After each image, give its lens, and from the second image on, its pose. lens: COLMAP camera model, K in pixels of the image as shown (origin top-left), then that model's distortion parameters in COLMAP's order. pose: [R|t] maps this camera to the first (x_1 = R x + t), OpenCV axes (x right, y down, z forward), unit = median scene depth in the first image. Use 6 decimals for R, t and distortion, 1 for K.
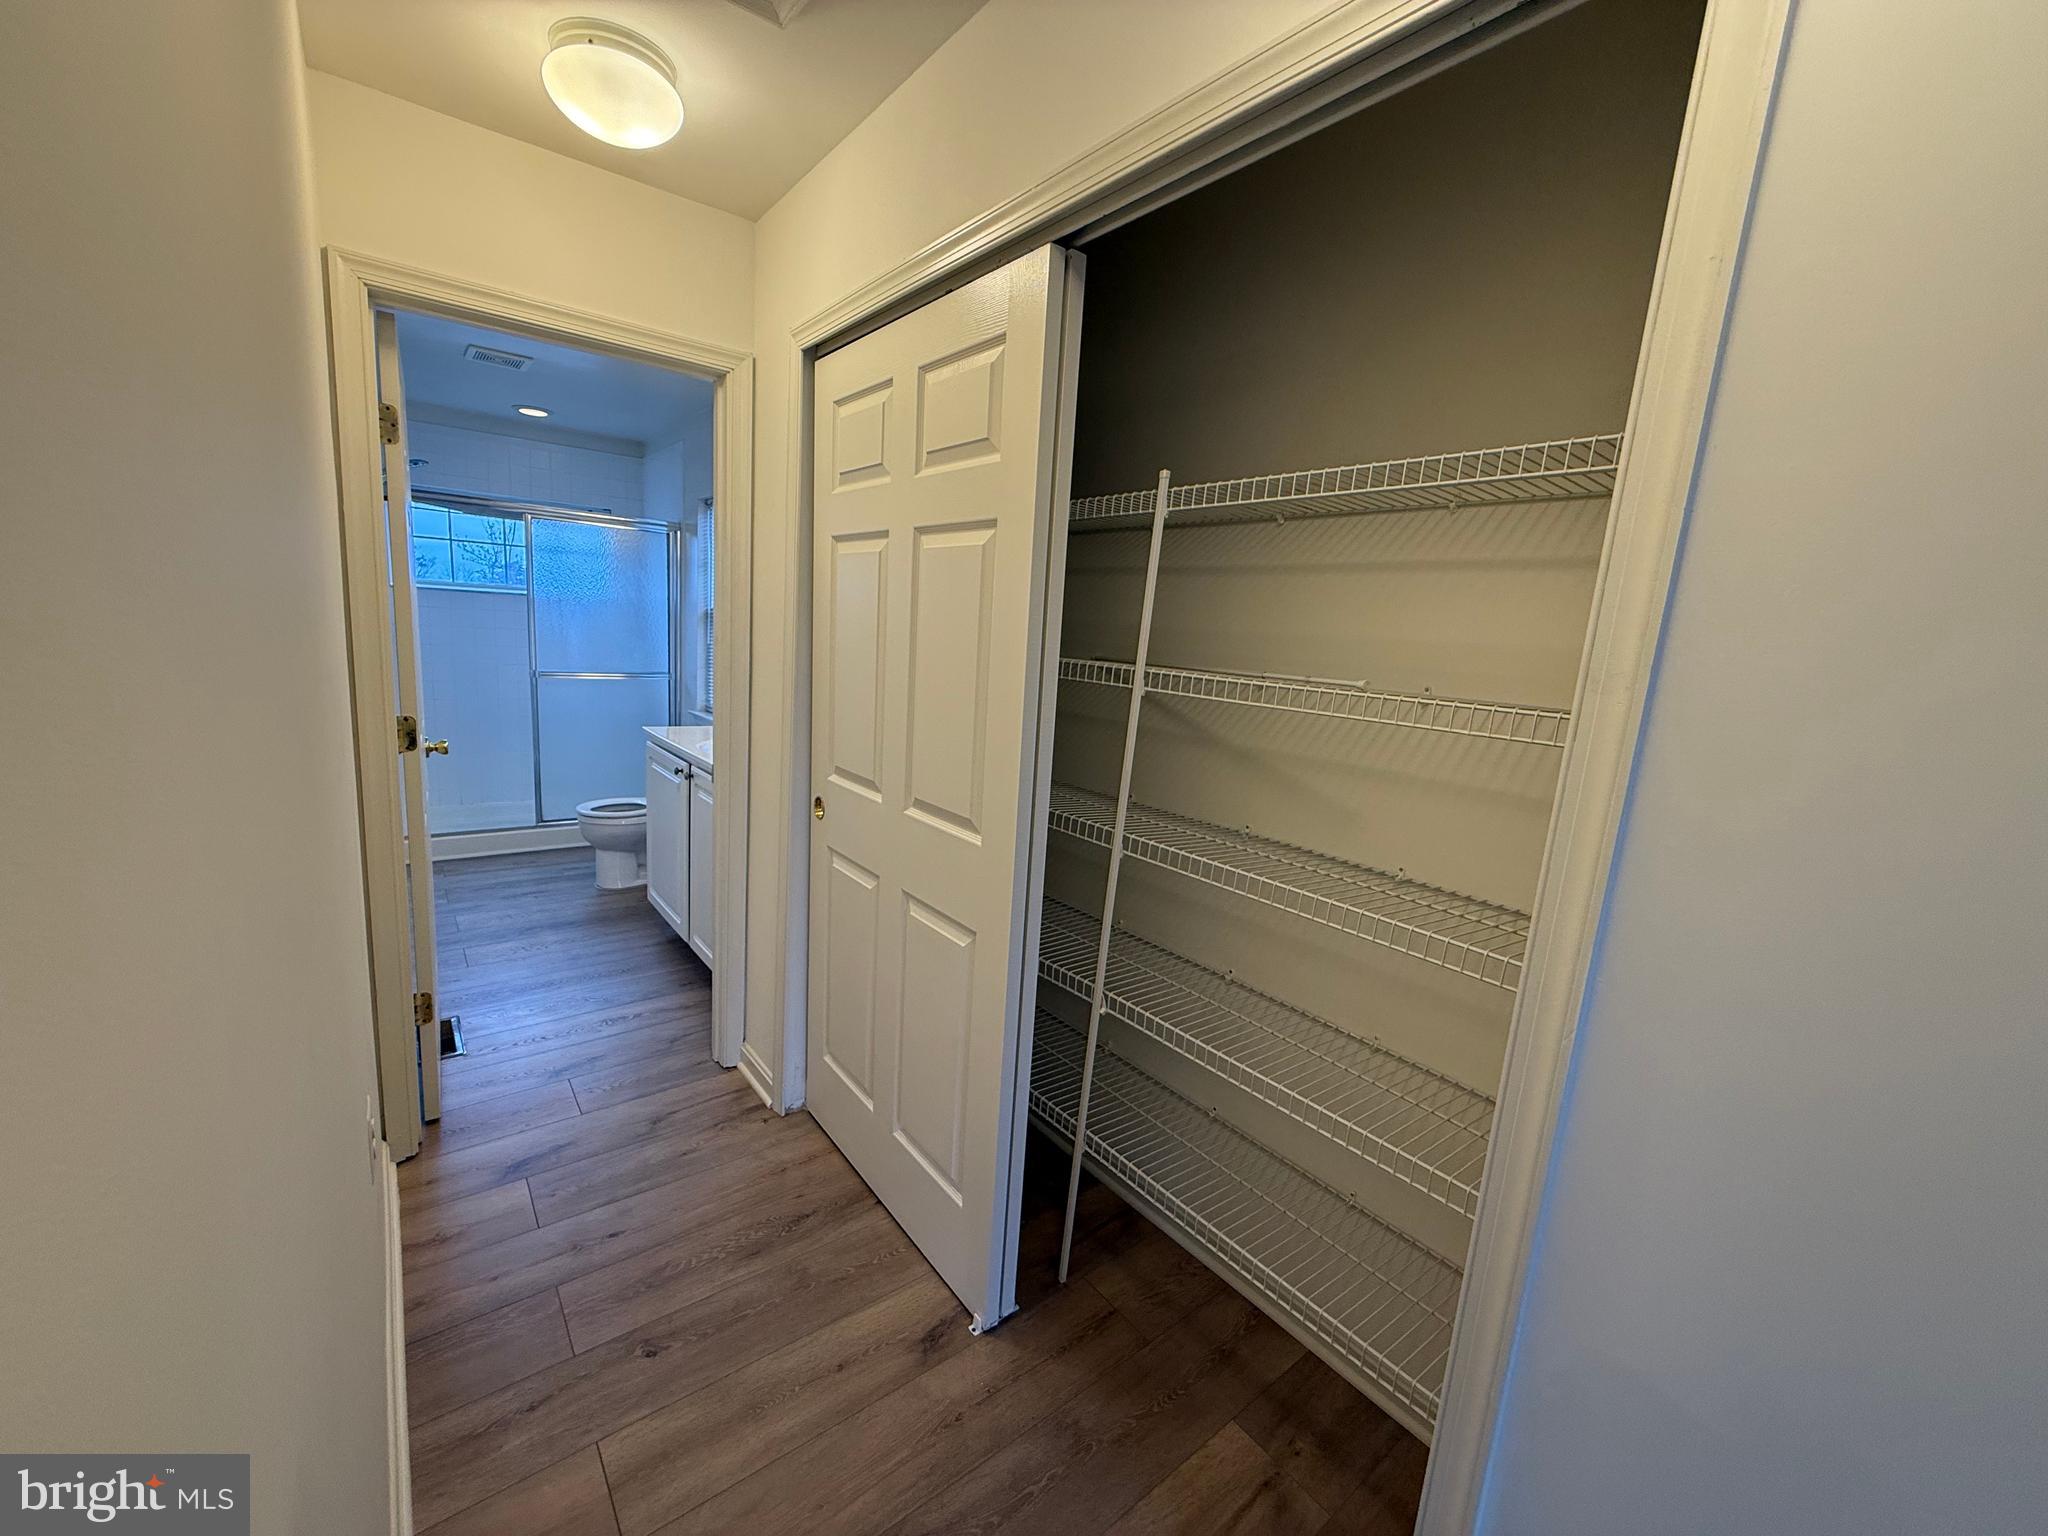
lens RADIAL K [[811.4, 0, 1031.6], [0, 811.4, 771.9], [0, 0, 1]] dist [0.000595, -0.000273]
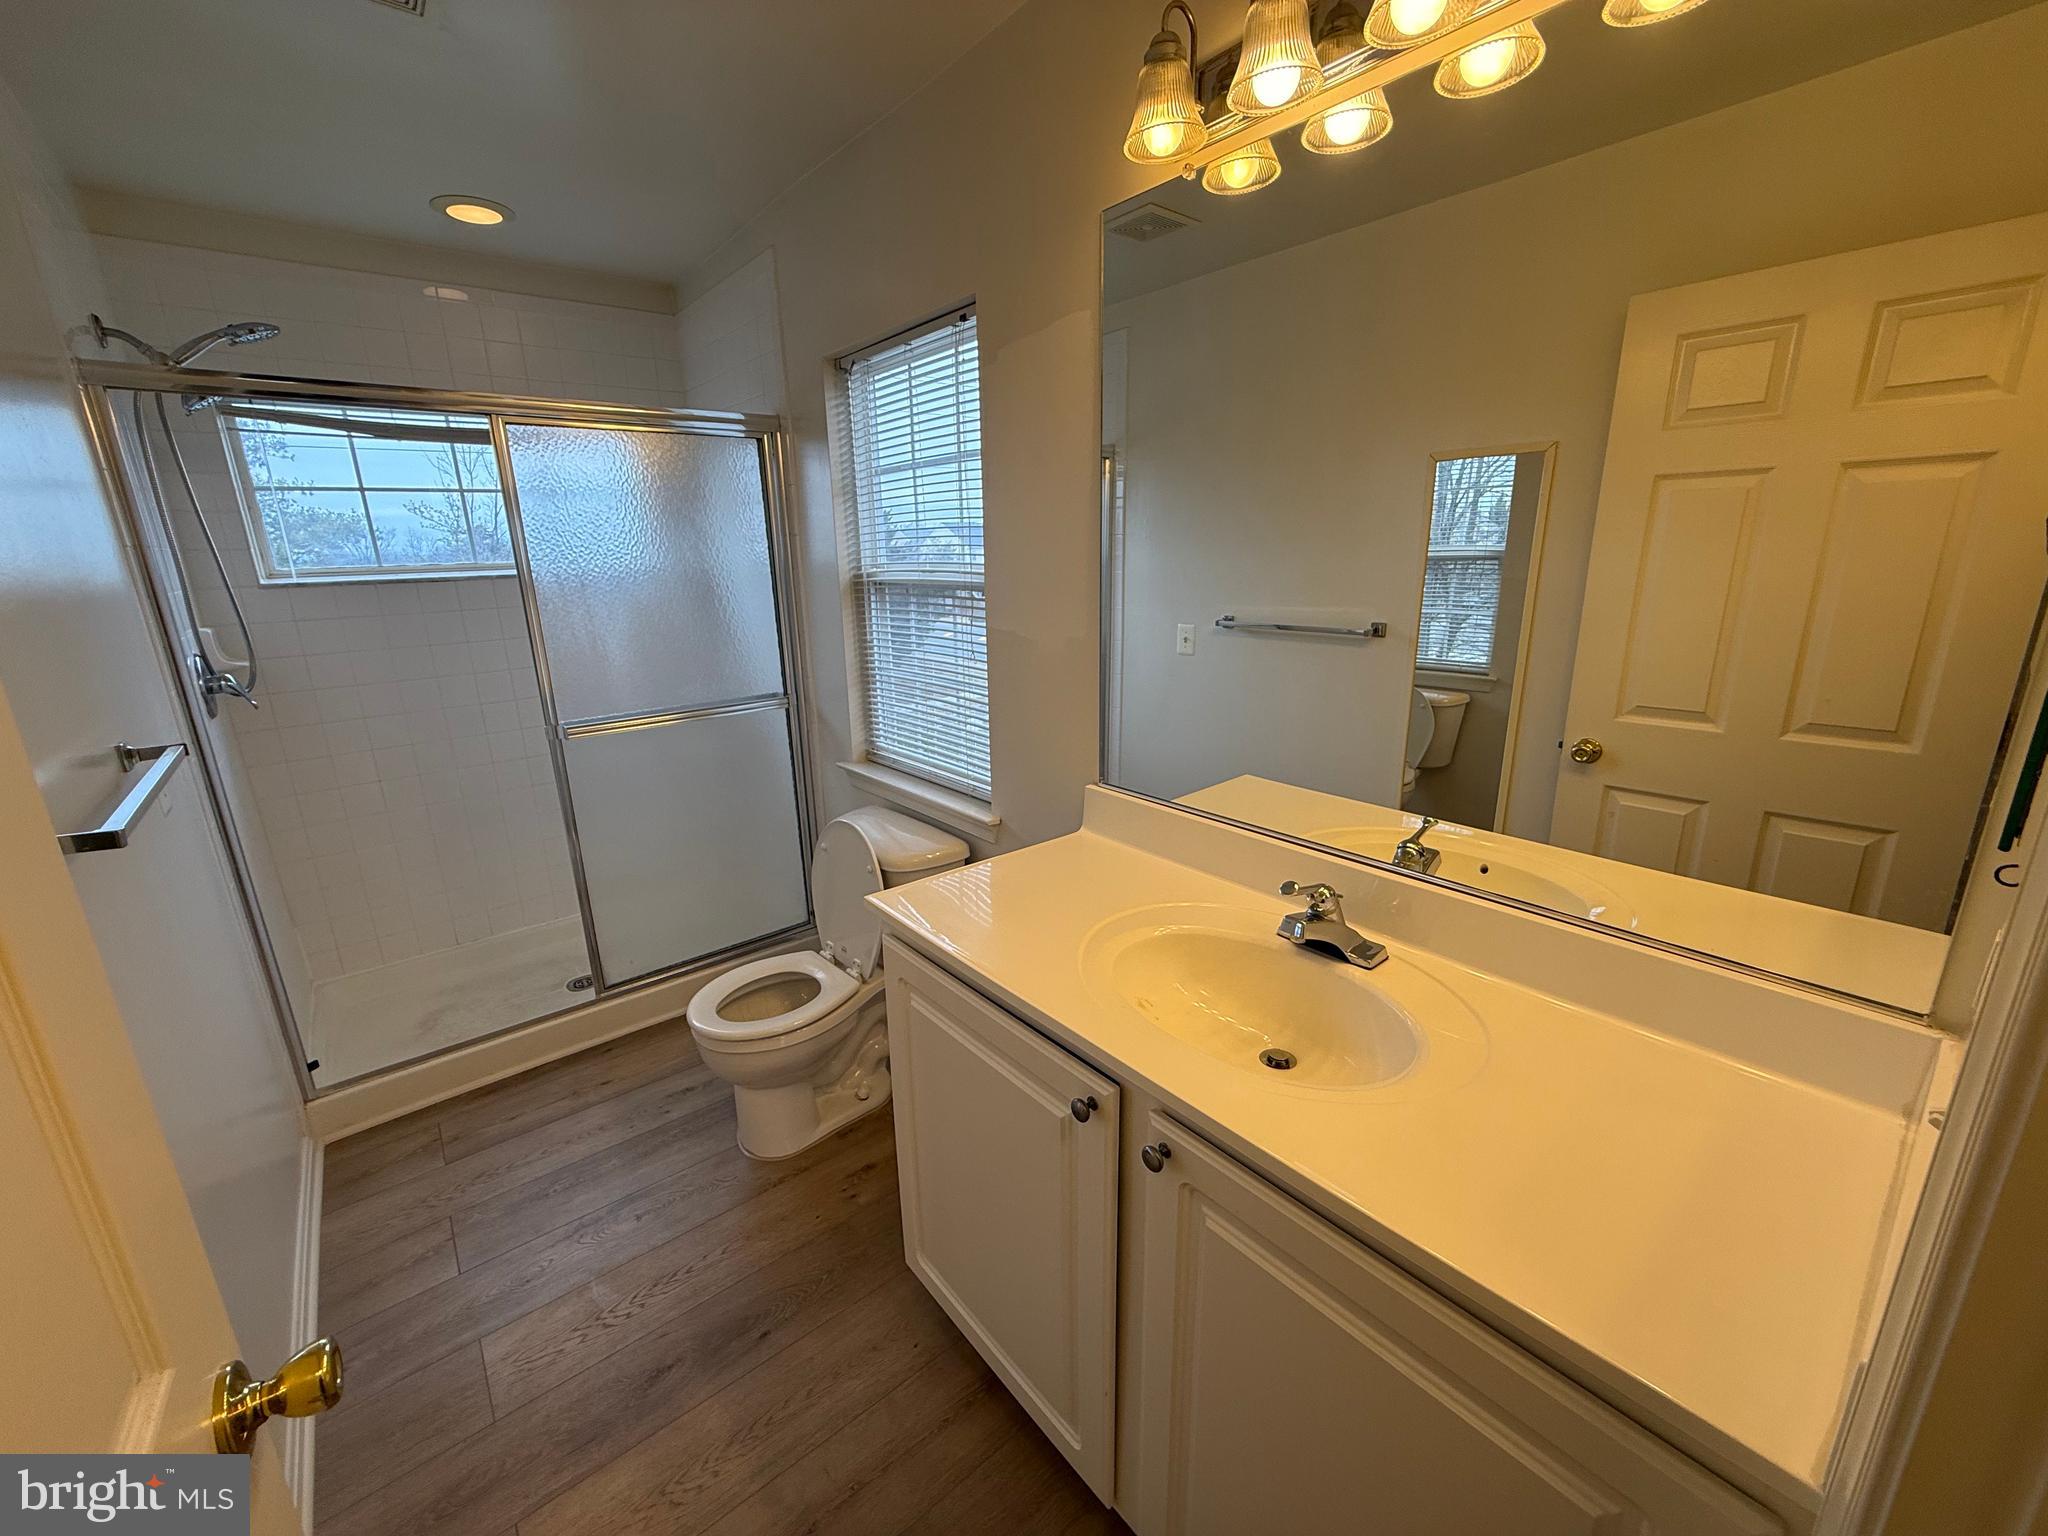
lens RADIAL K [[811.4, 0, 1014.8], [0, 811.4, 765.6], [0, 0, 1]] dist [0.000595, -0.000273]
pose [[0.995695, -0.091398, -0.015423, -0.325757], [0.092426, 0.991577, 0.090737, -0.125686], [0.007000, -0.091772, 0.995755, 0.499986]]
